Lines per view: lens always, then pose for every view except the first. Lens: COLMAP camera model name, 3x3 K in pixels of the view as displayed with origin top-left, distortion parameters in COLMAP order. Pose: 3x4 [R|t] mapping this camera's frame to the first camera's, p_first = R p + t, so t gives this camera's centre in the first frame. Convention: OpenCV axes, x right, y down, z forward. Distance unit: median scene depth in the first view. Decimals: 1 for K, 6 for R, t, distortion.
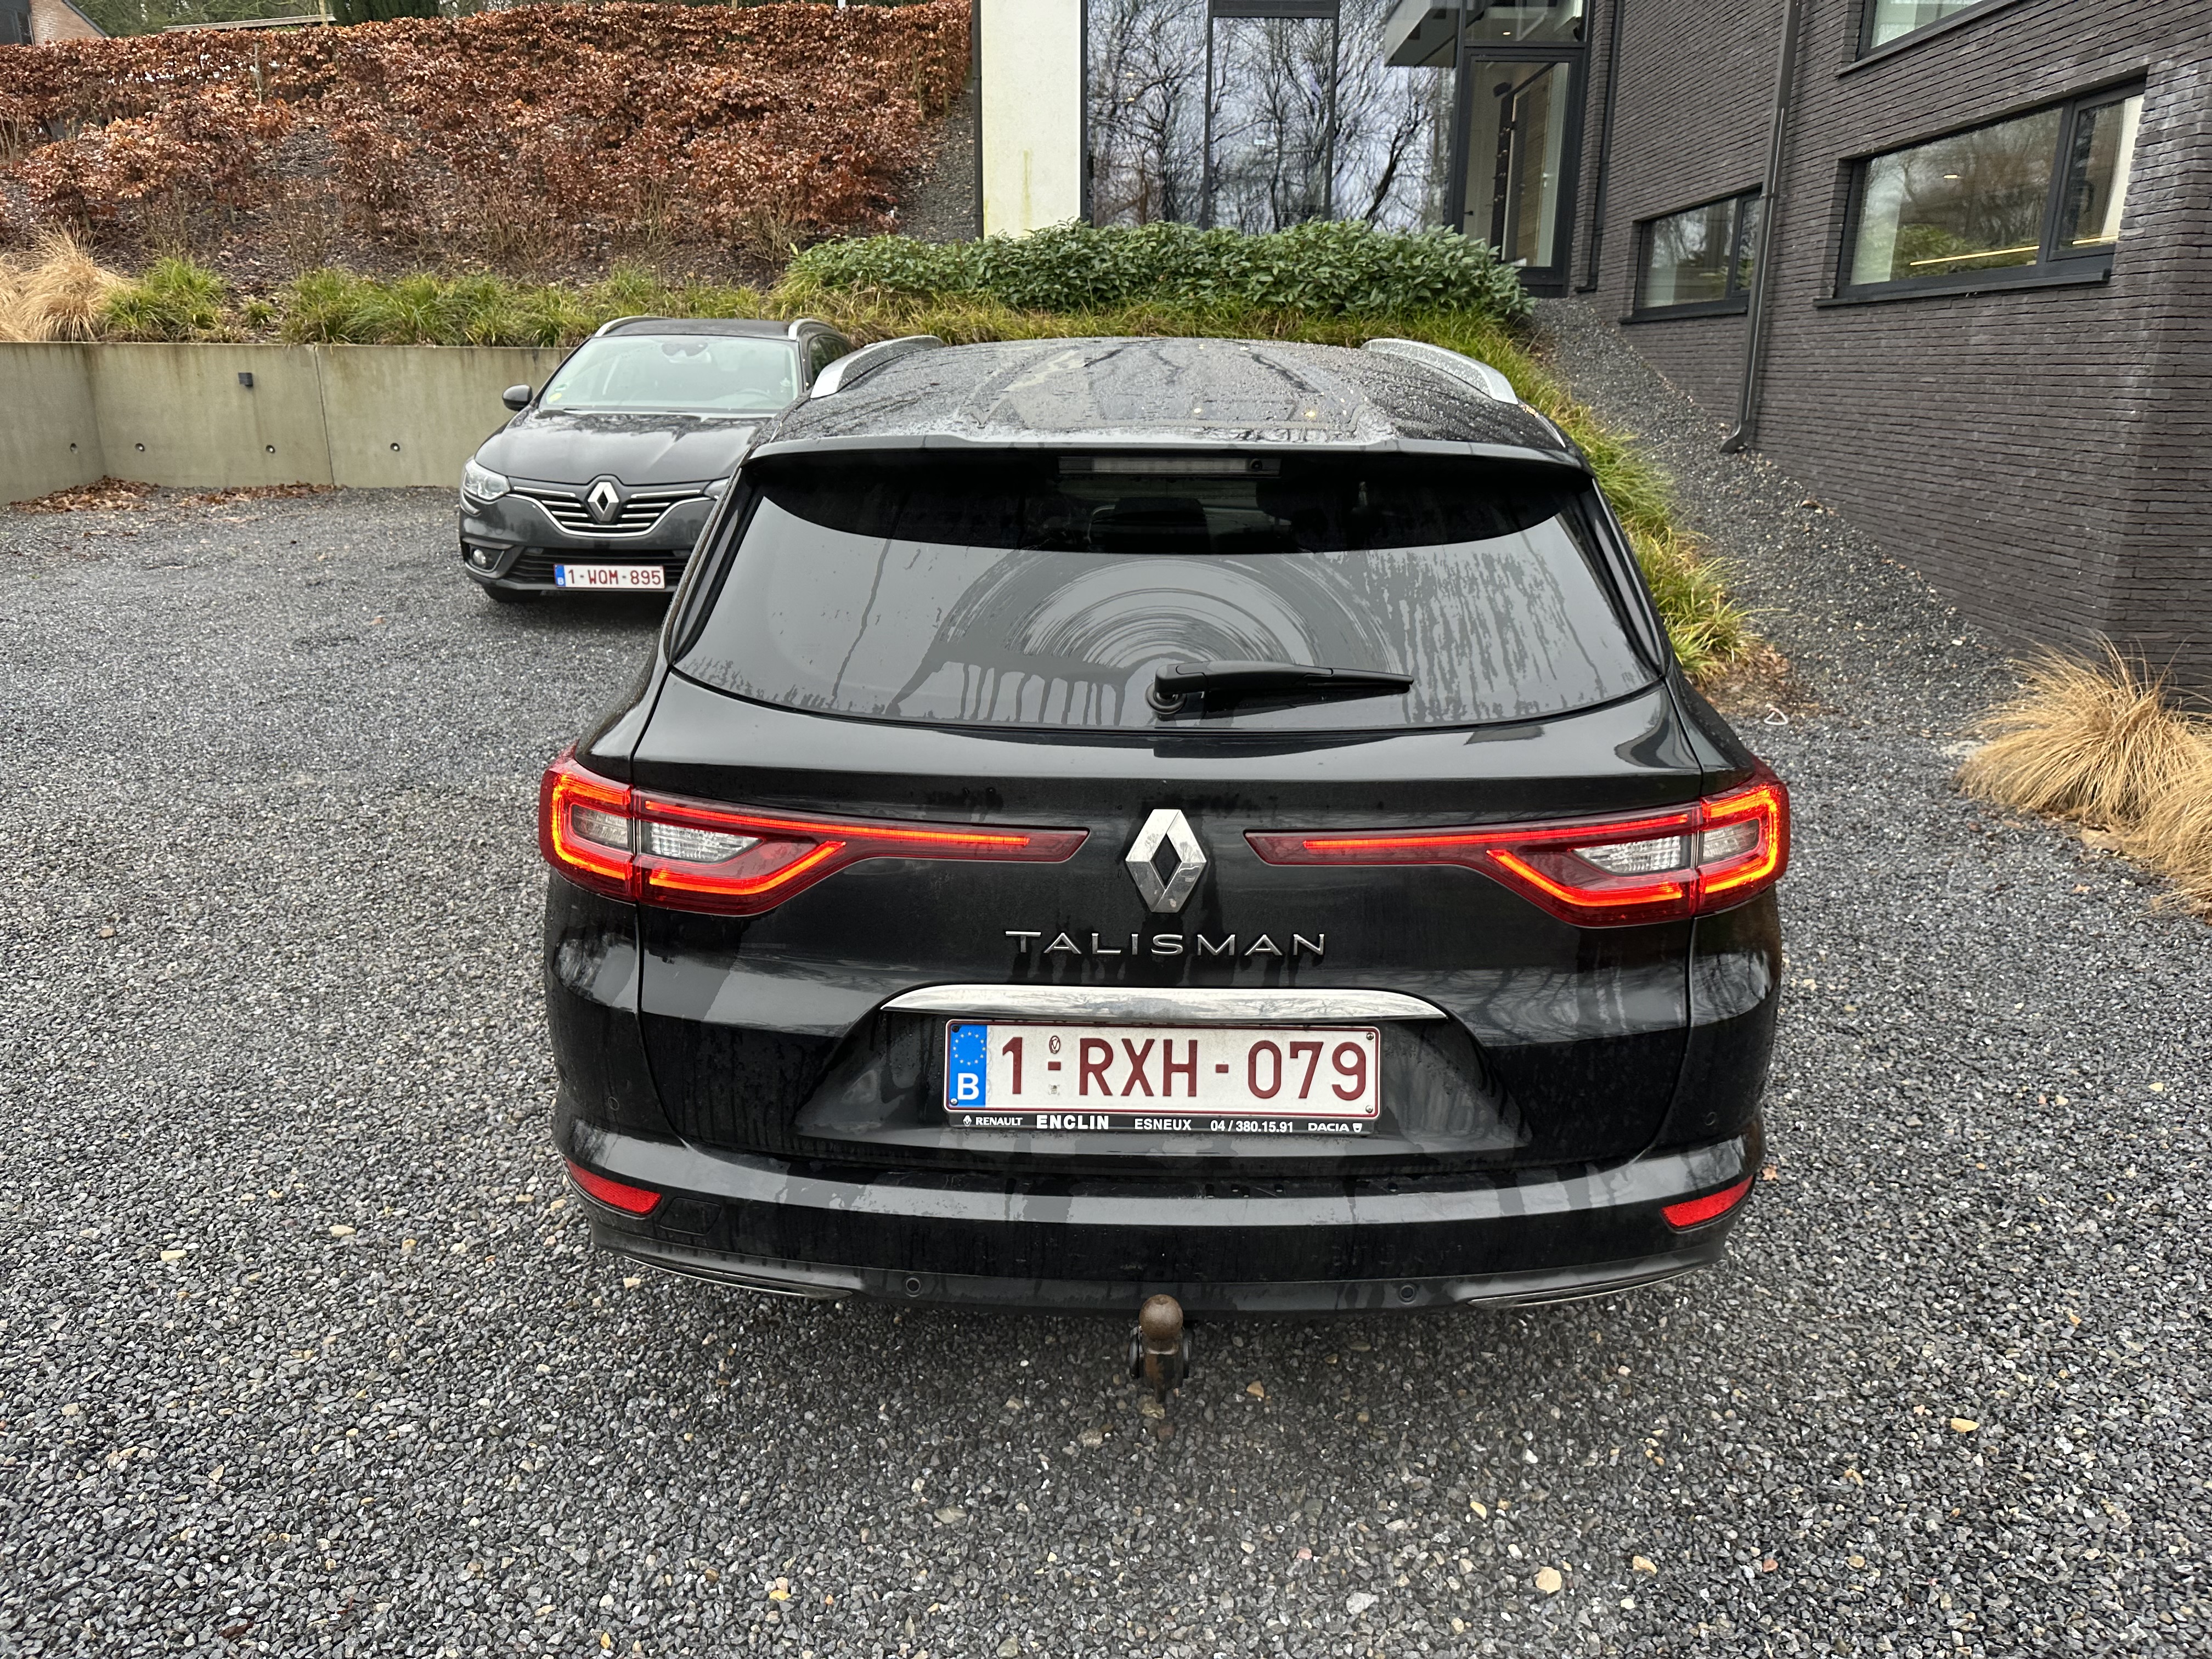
lens RADIAL K [[1585.8, 0, 1106.0], [0, 1585.8, 829.5], [0, 0, 1]] dist [0.020634, -0.011553]
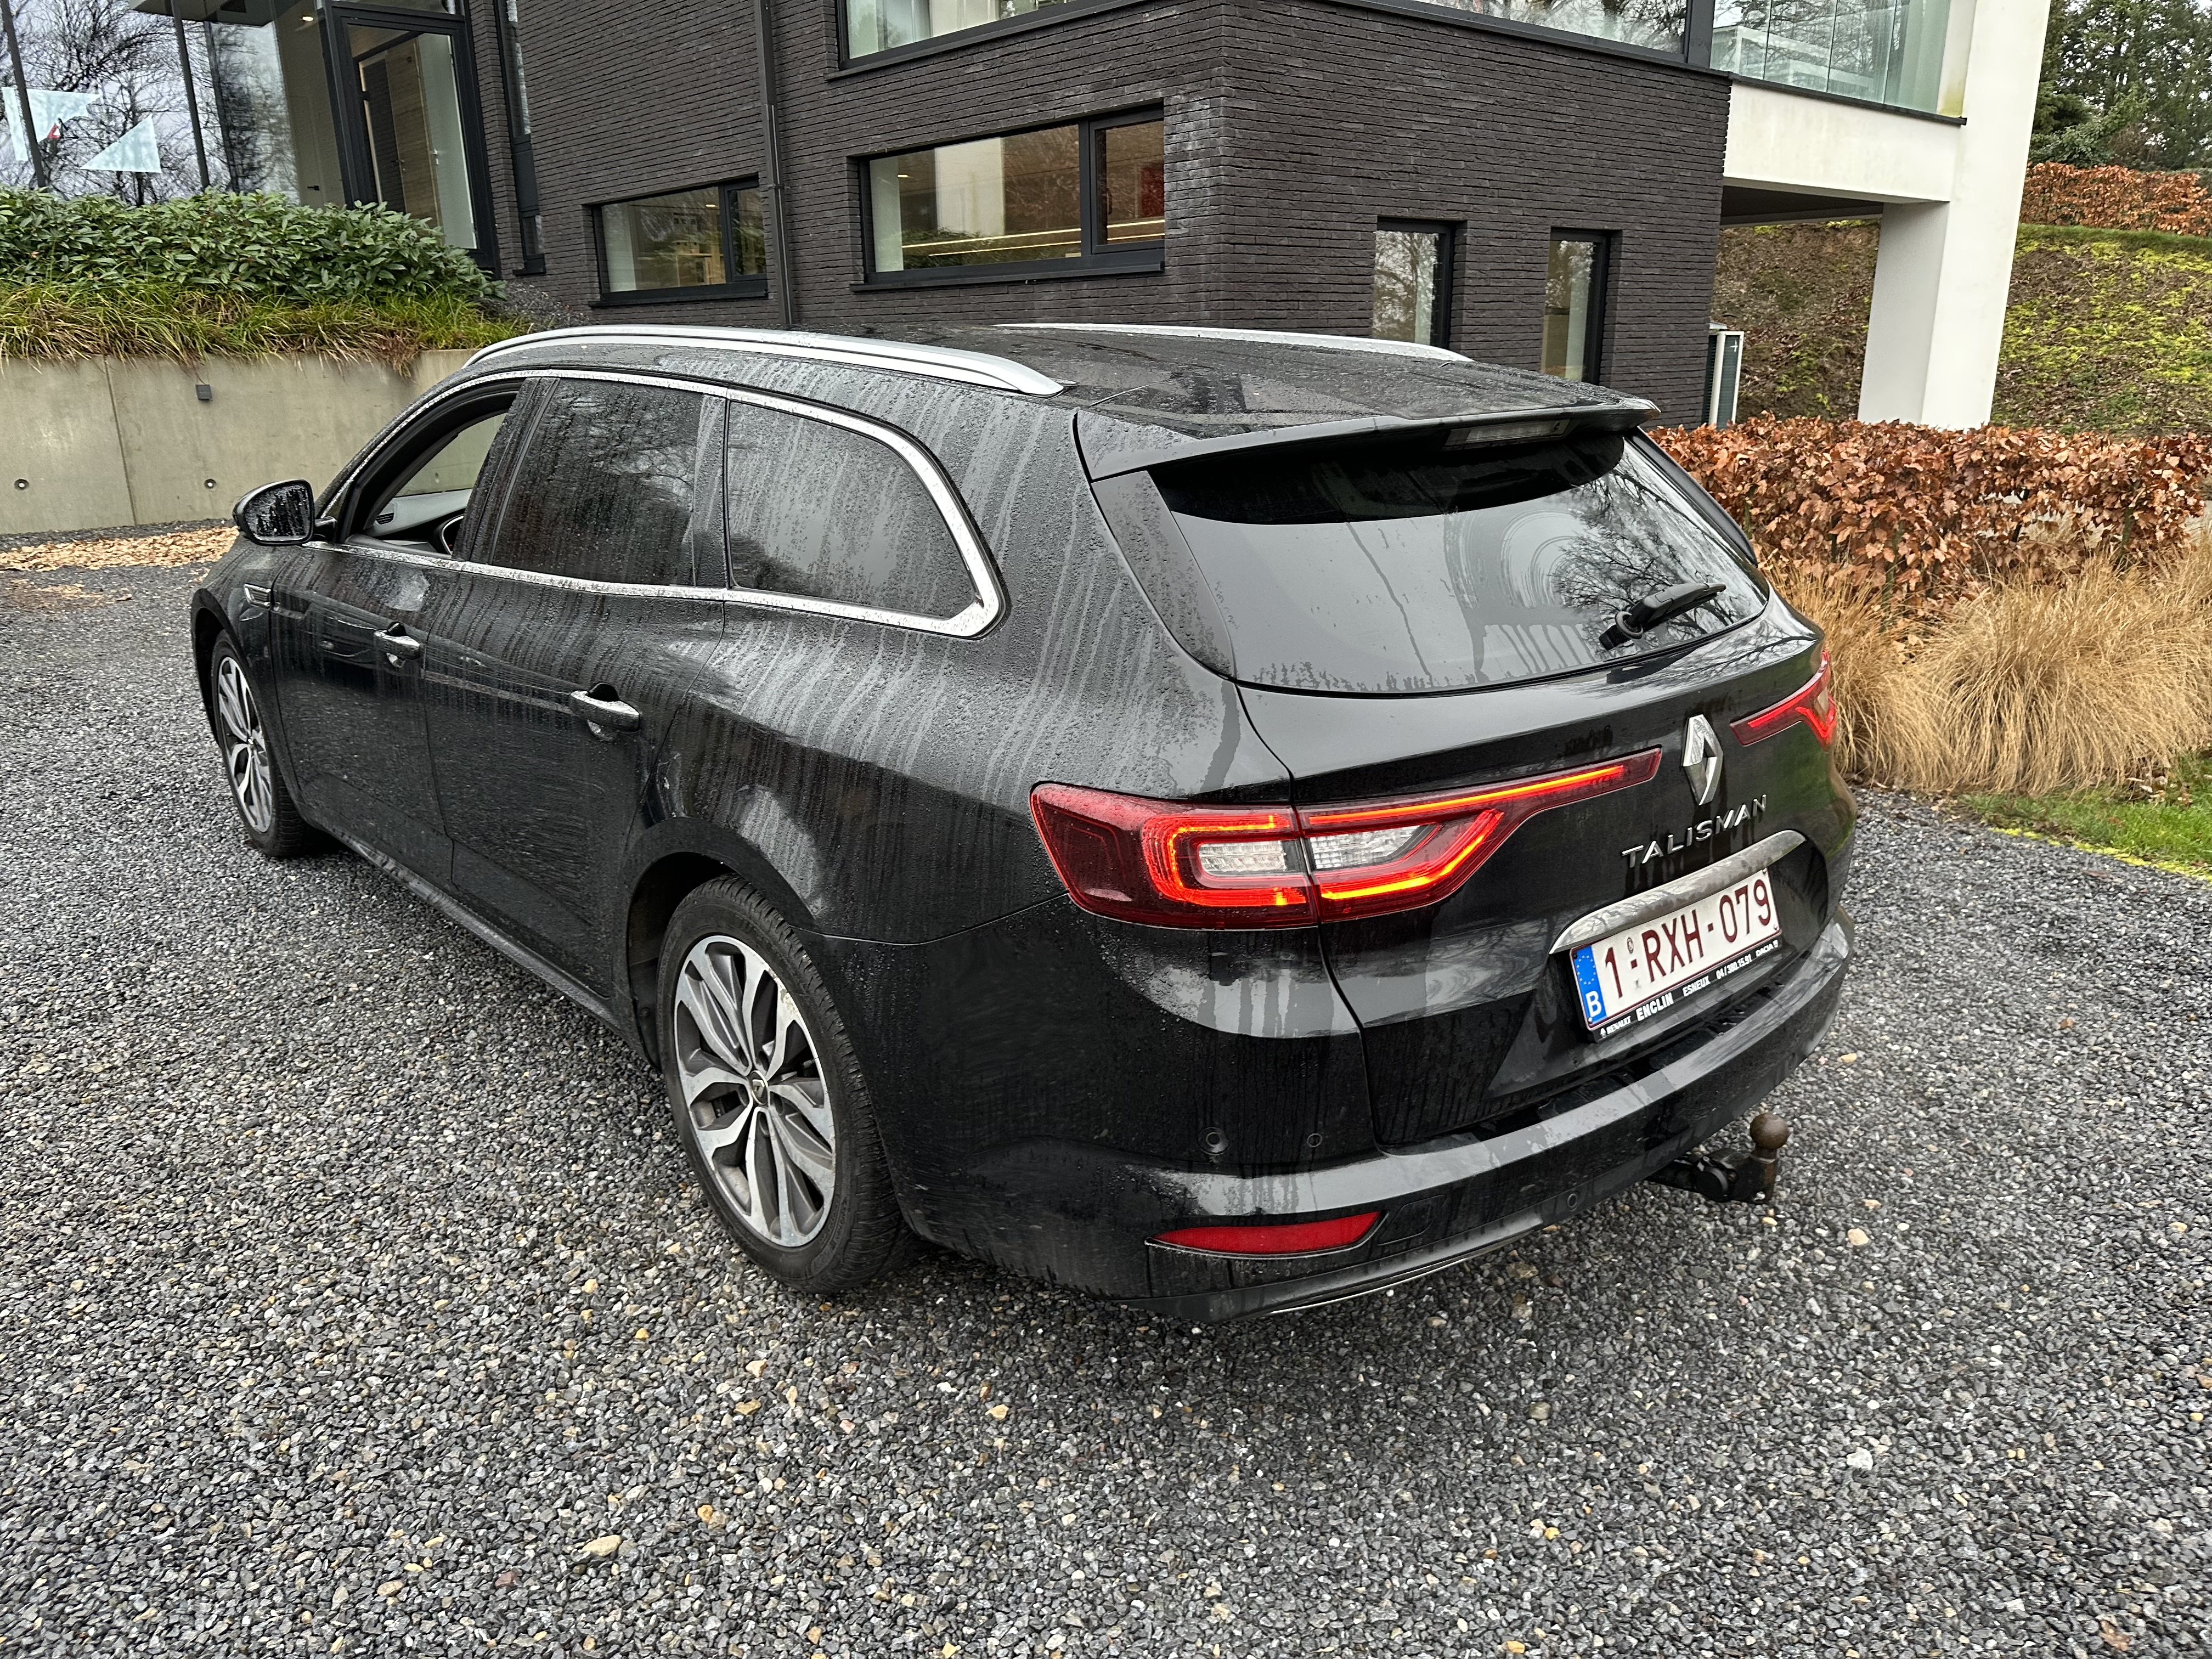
lens RADIAL K [[1575.7, 0, 1106.3], [0, 1575.7, 844.5], [0, 0, 1]] dist [0.017389, -0.017901]
pose [[0.739997, -0.224896, 0.633898, -0.981404], [0.212494, 0.972345, 0.096912, -0.119492], [-0.638162, 0.062985, 0.767321, 0.363334]]
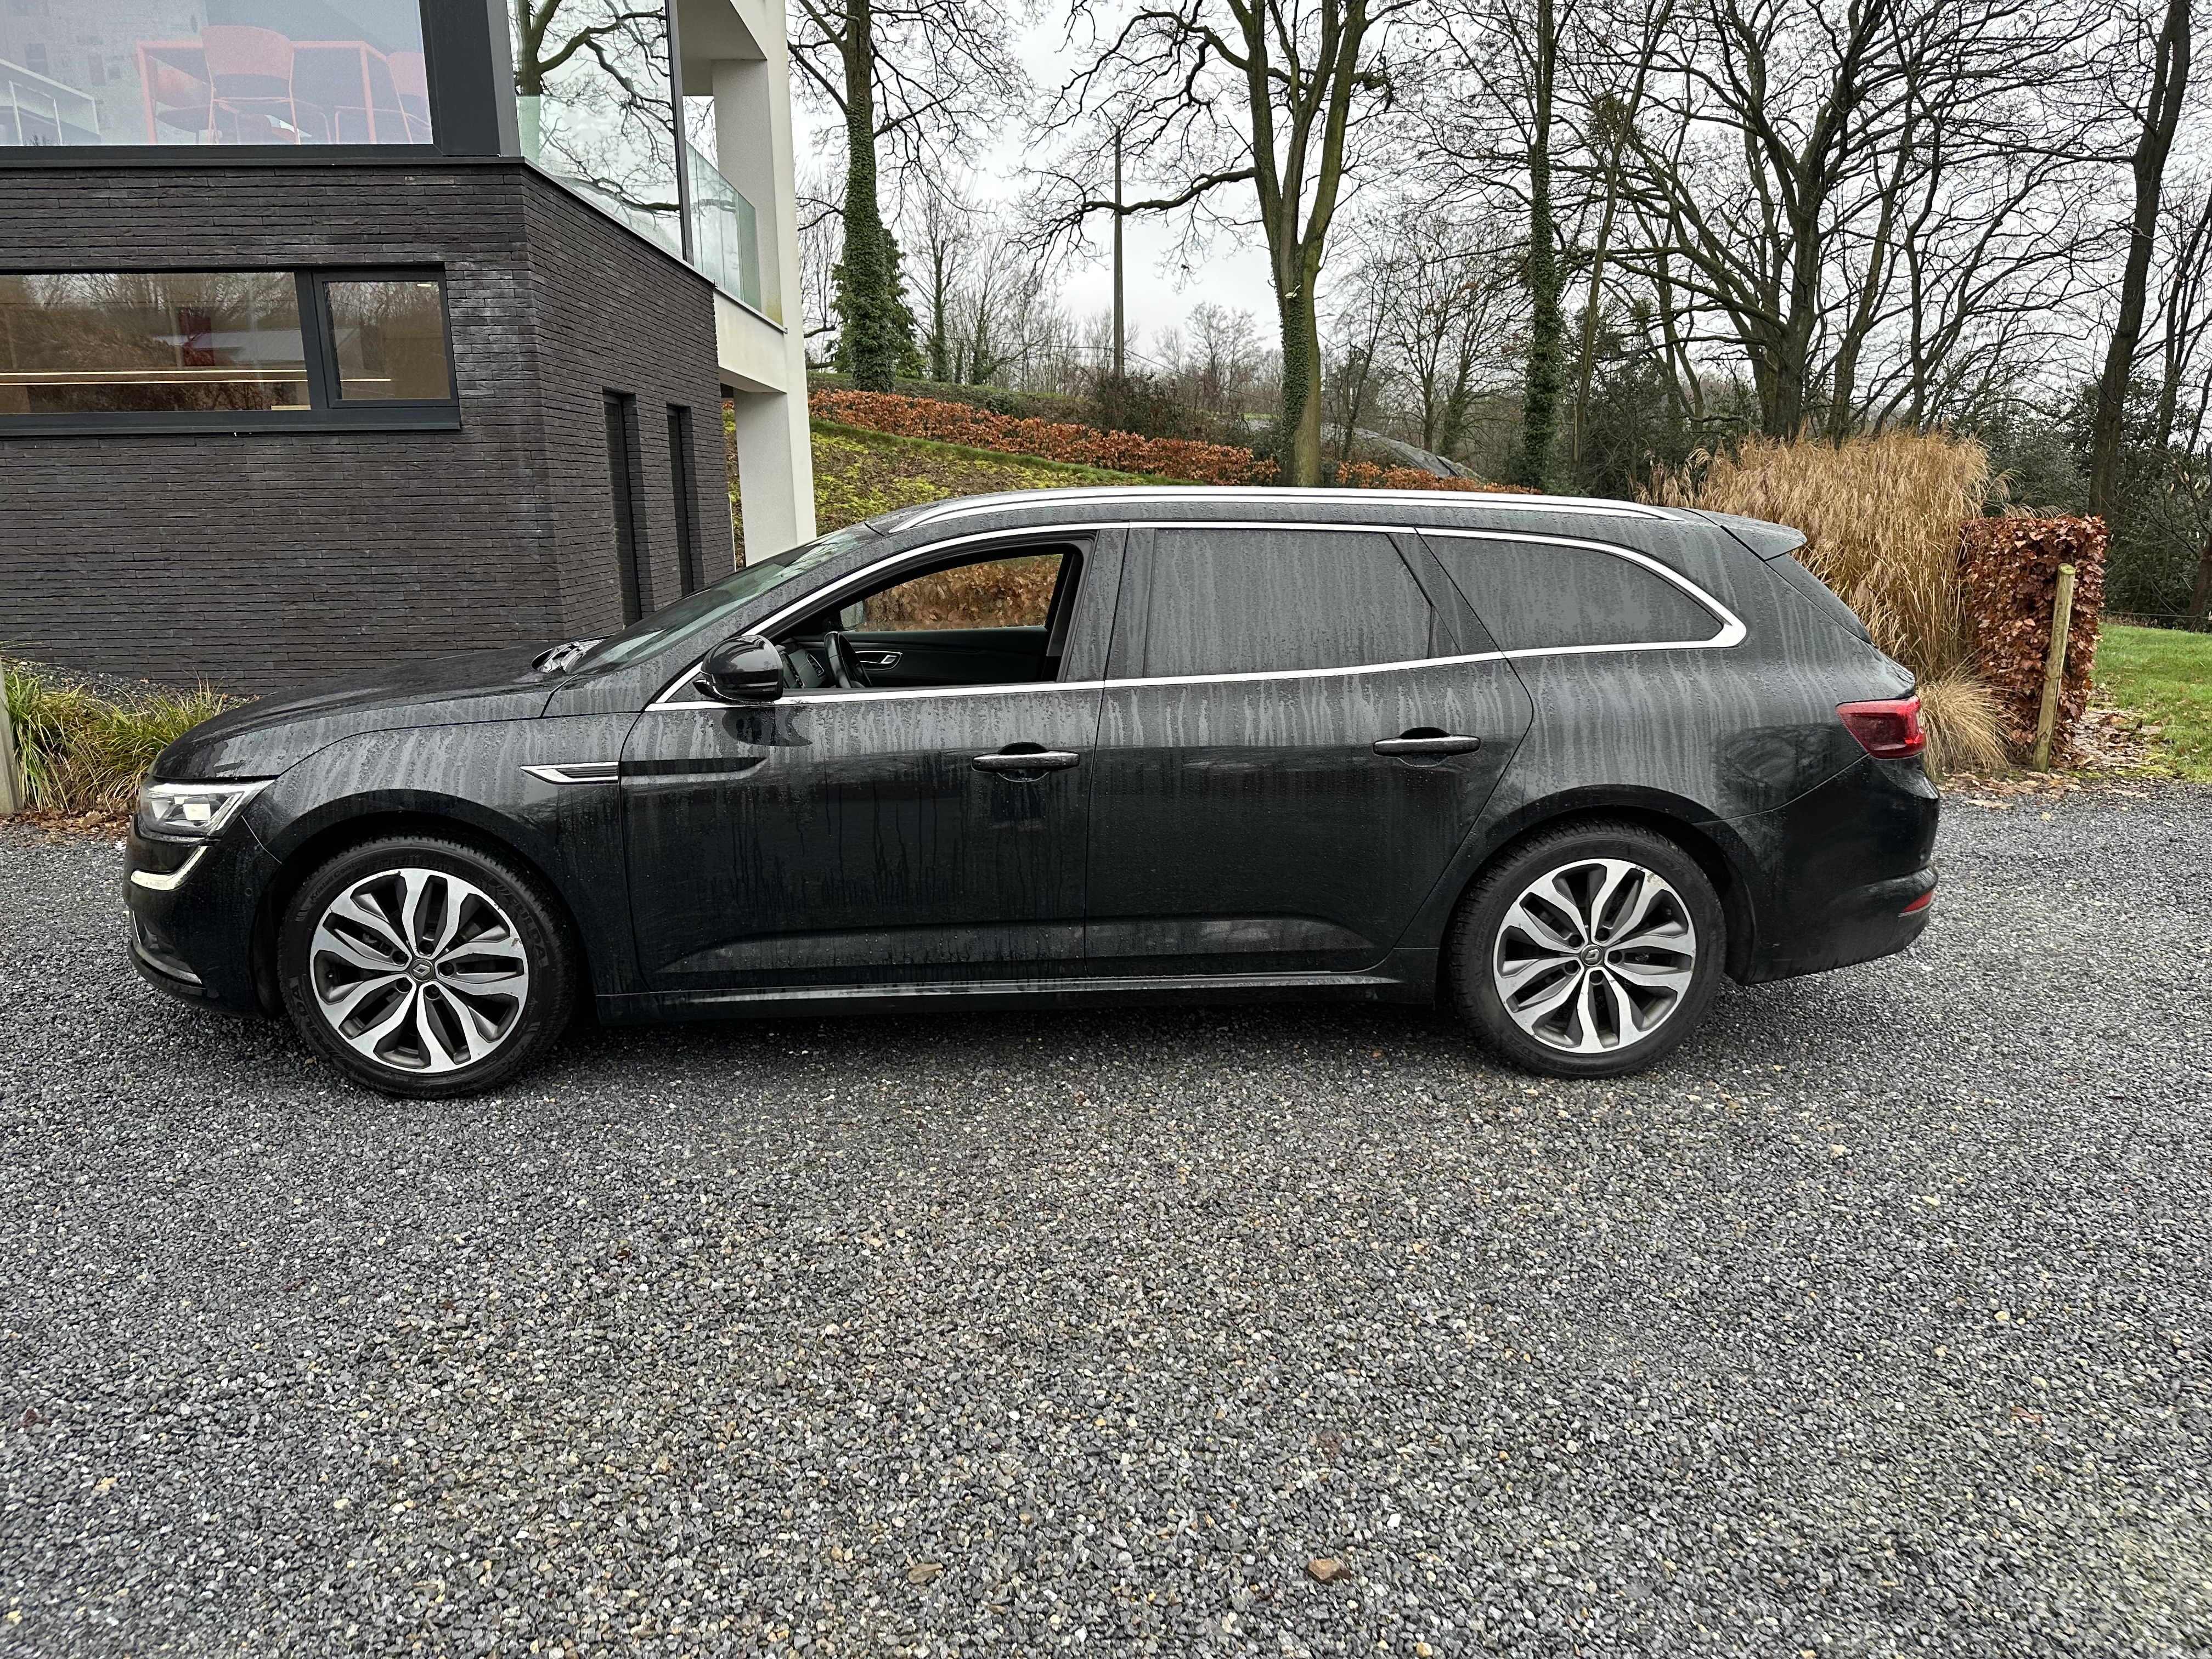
lens RADIAL K [[1575.7, 0, 1106.3], [0, 1575.7, 844.5], [0, 0, 1]] dist [0.017389, -0.017901]
pose [[-0.063712, -0.232026, 0.970621, -2.277289], [0.292459, 0.925555, 0.240450, -0.649511], [-0.954153, 0.299187, 0.008889, 2.042019]]
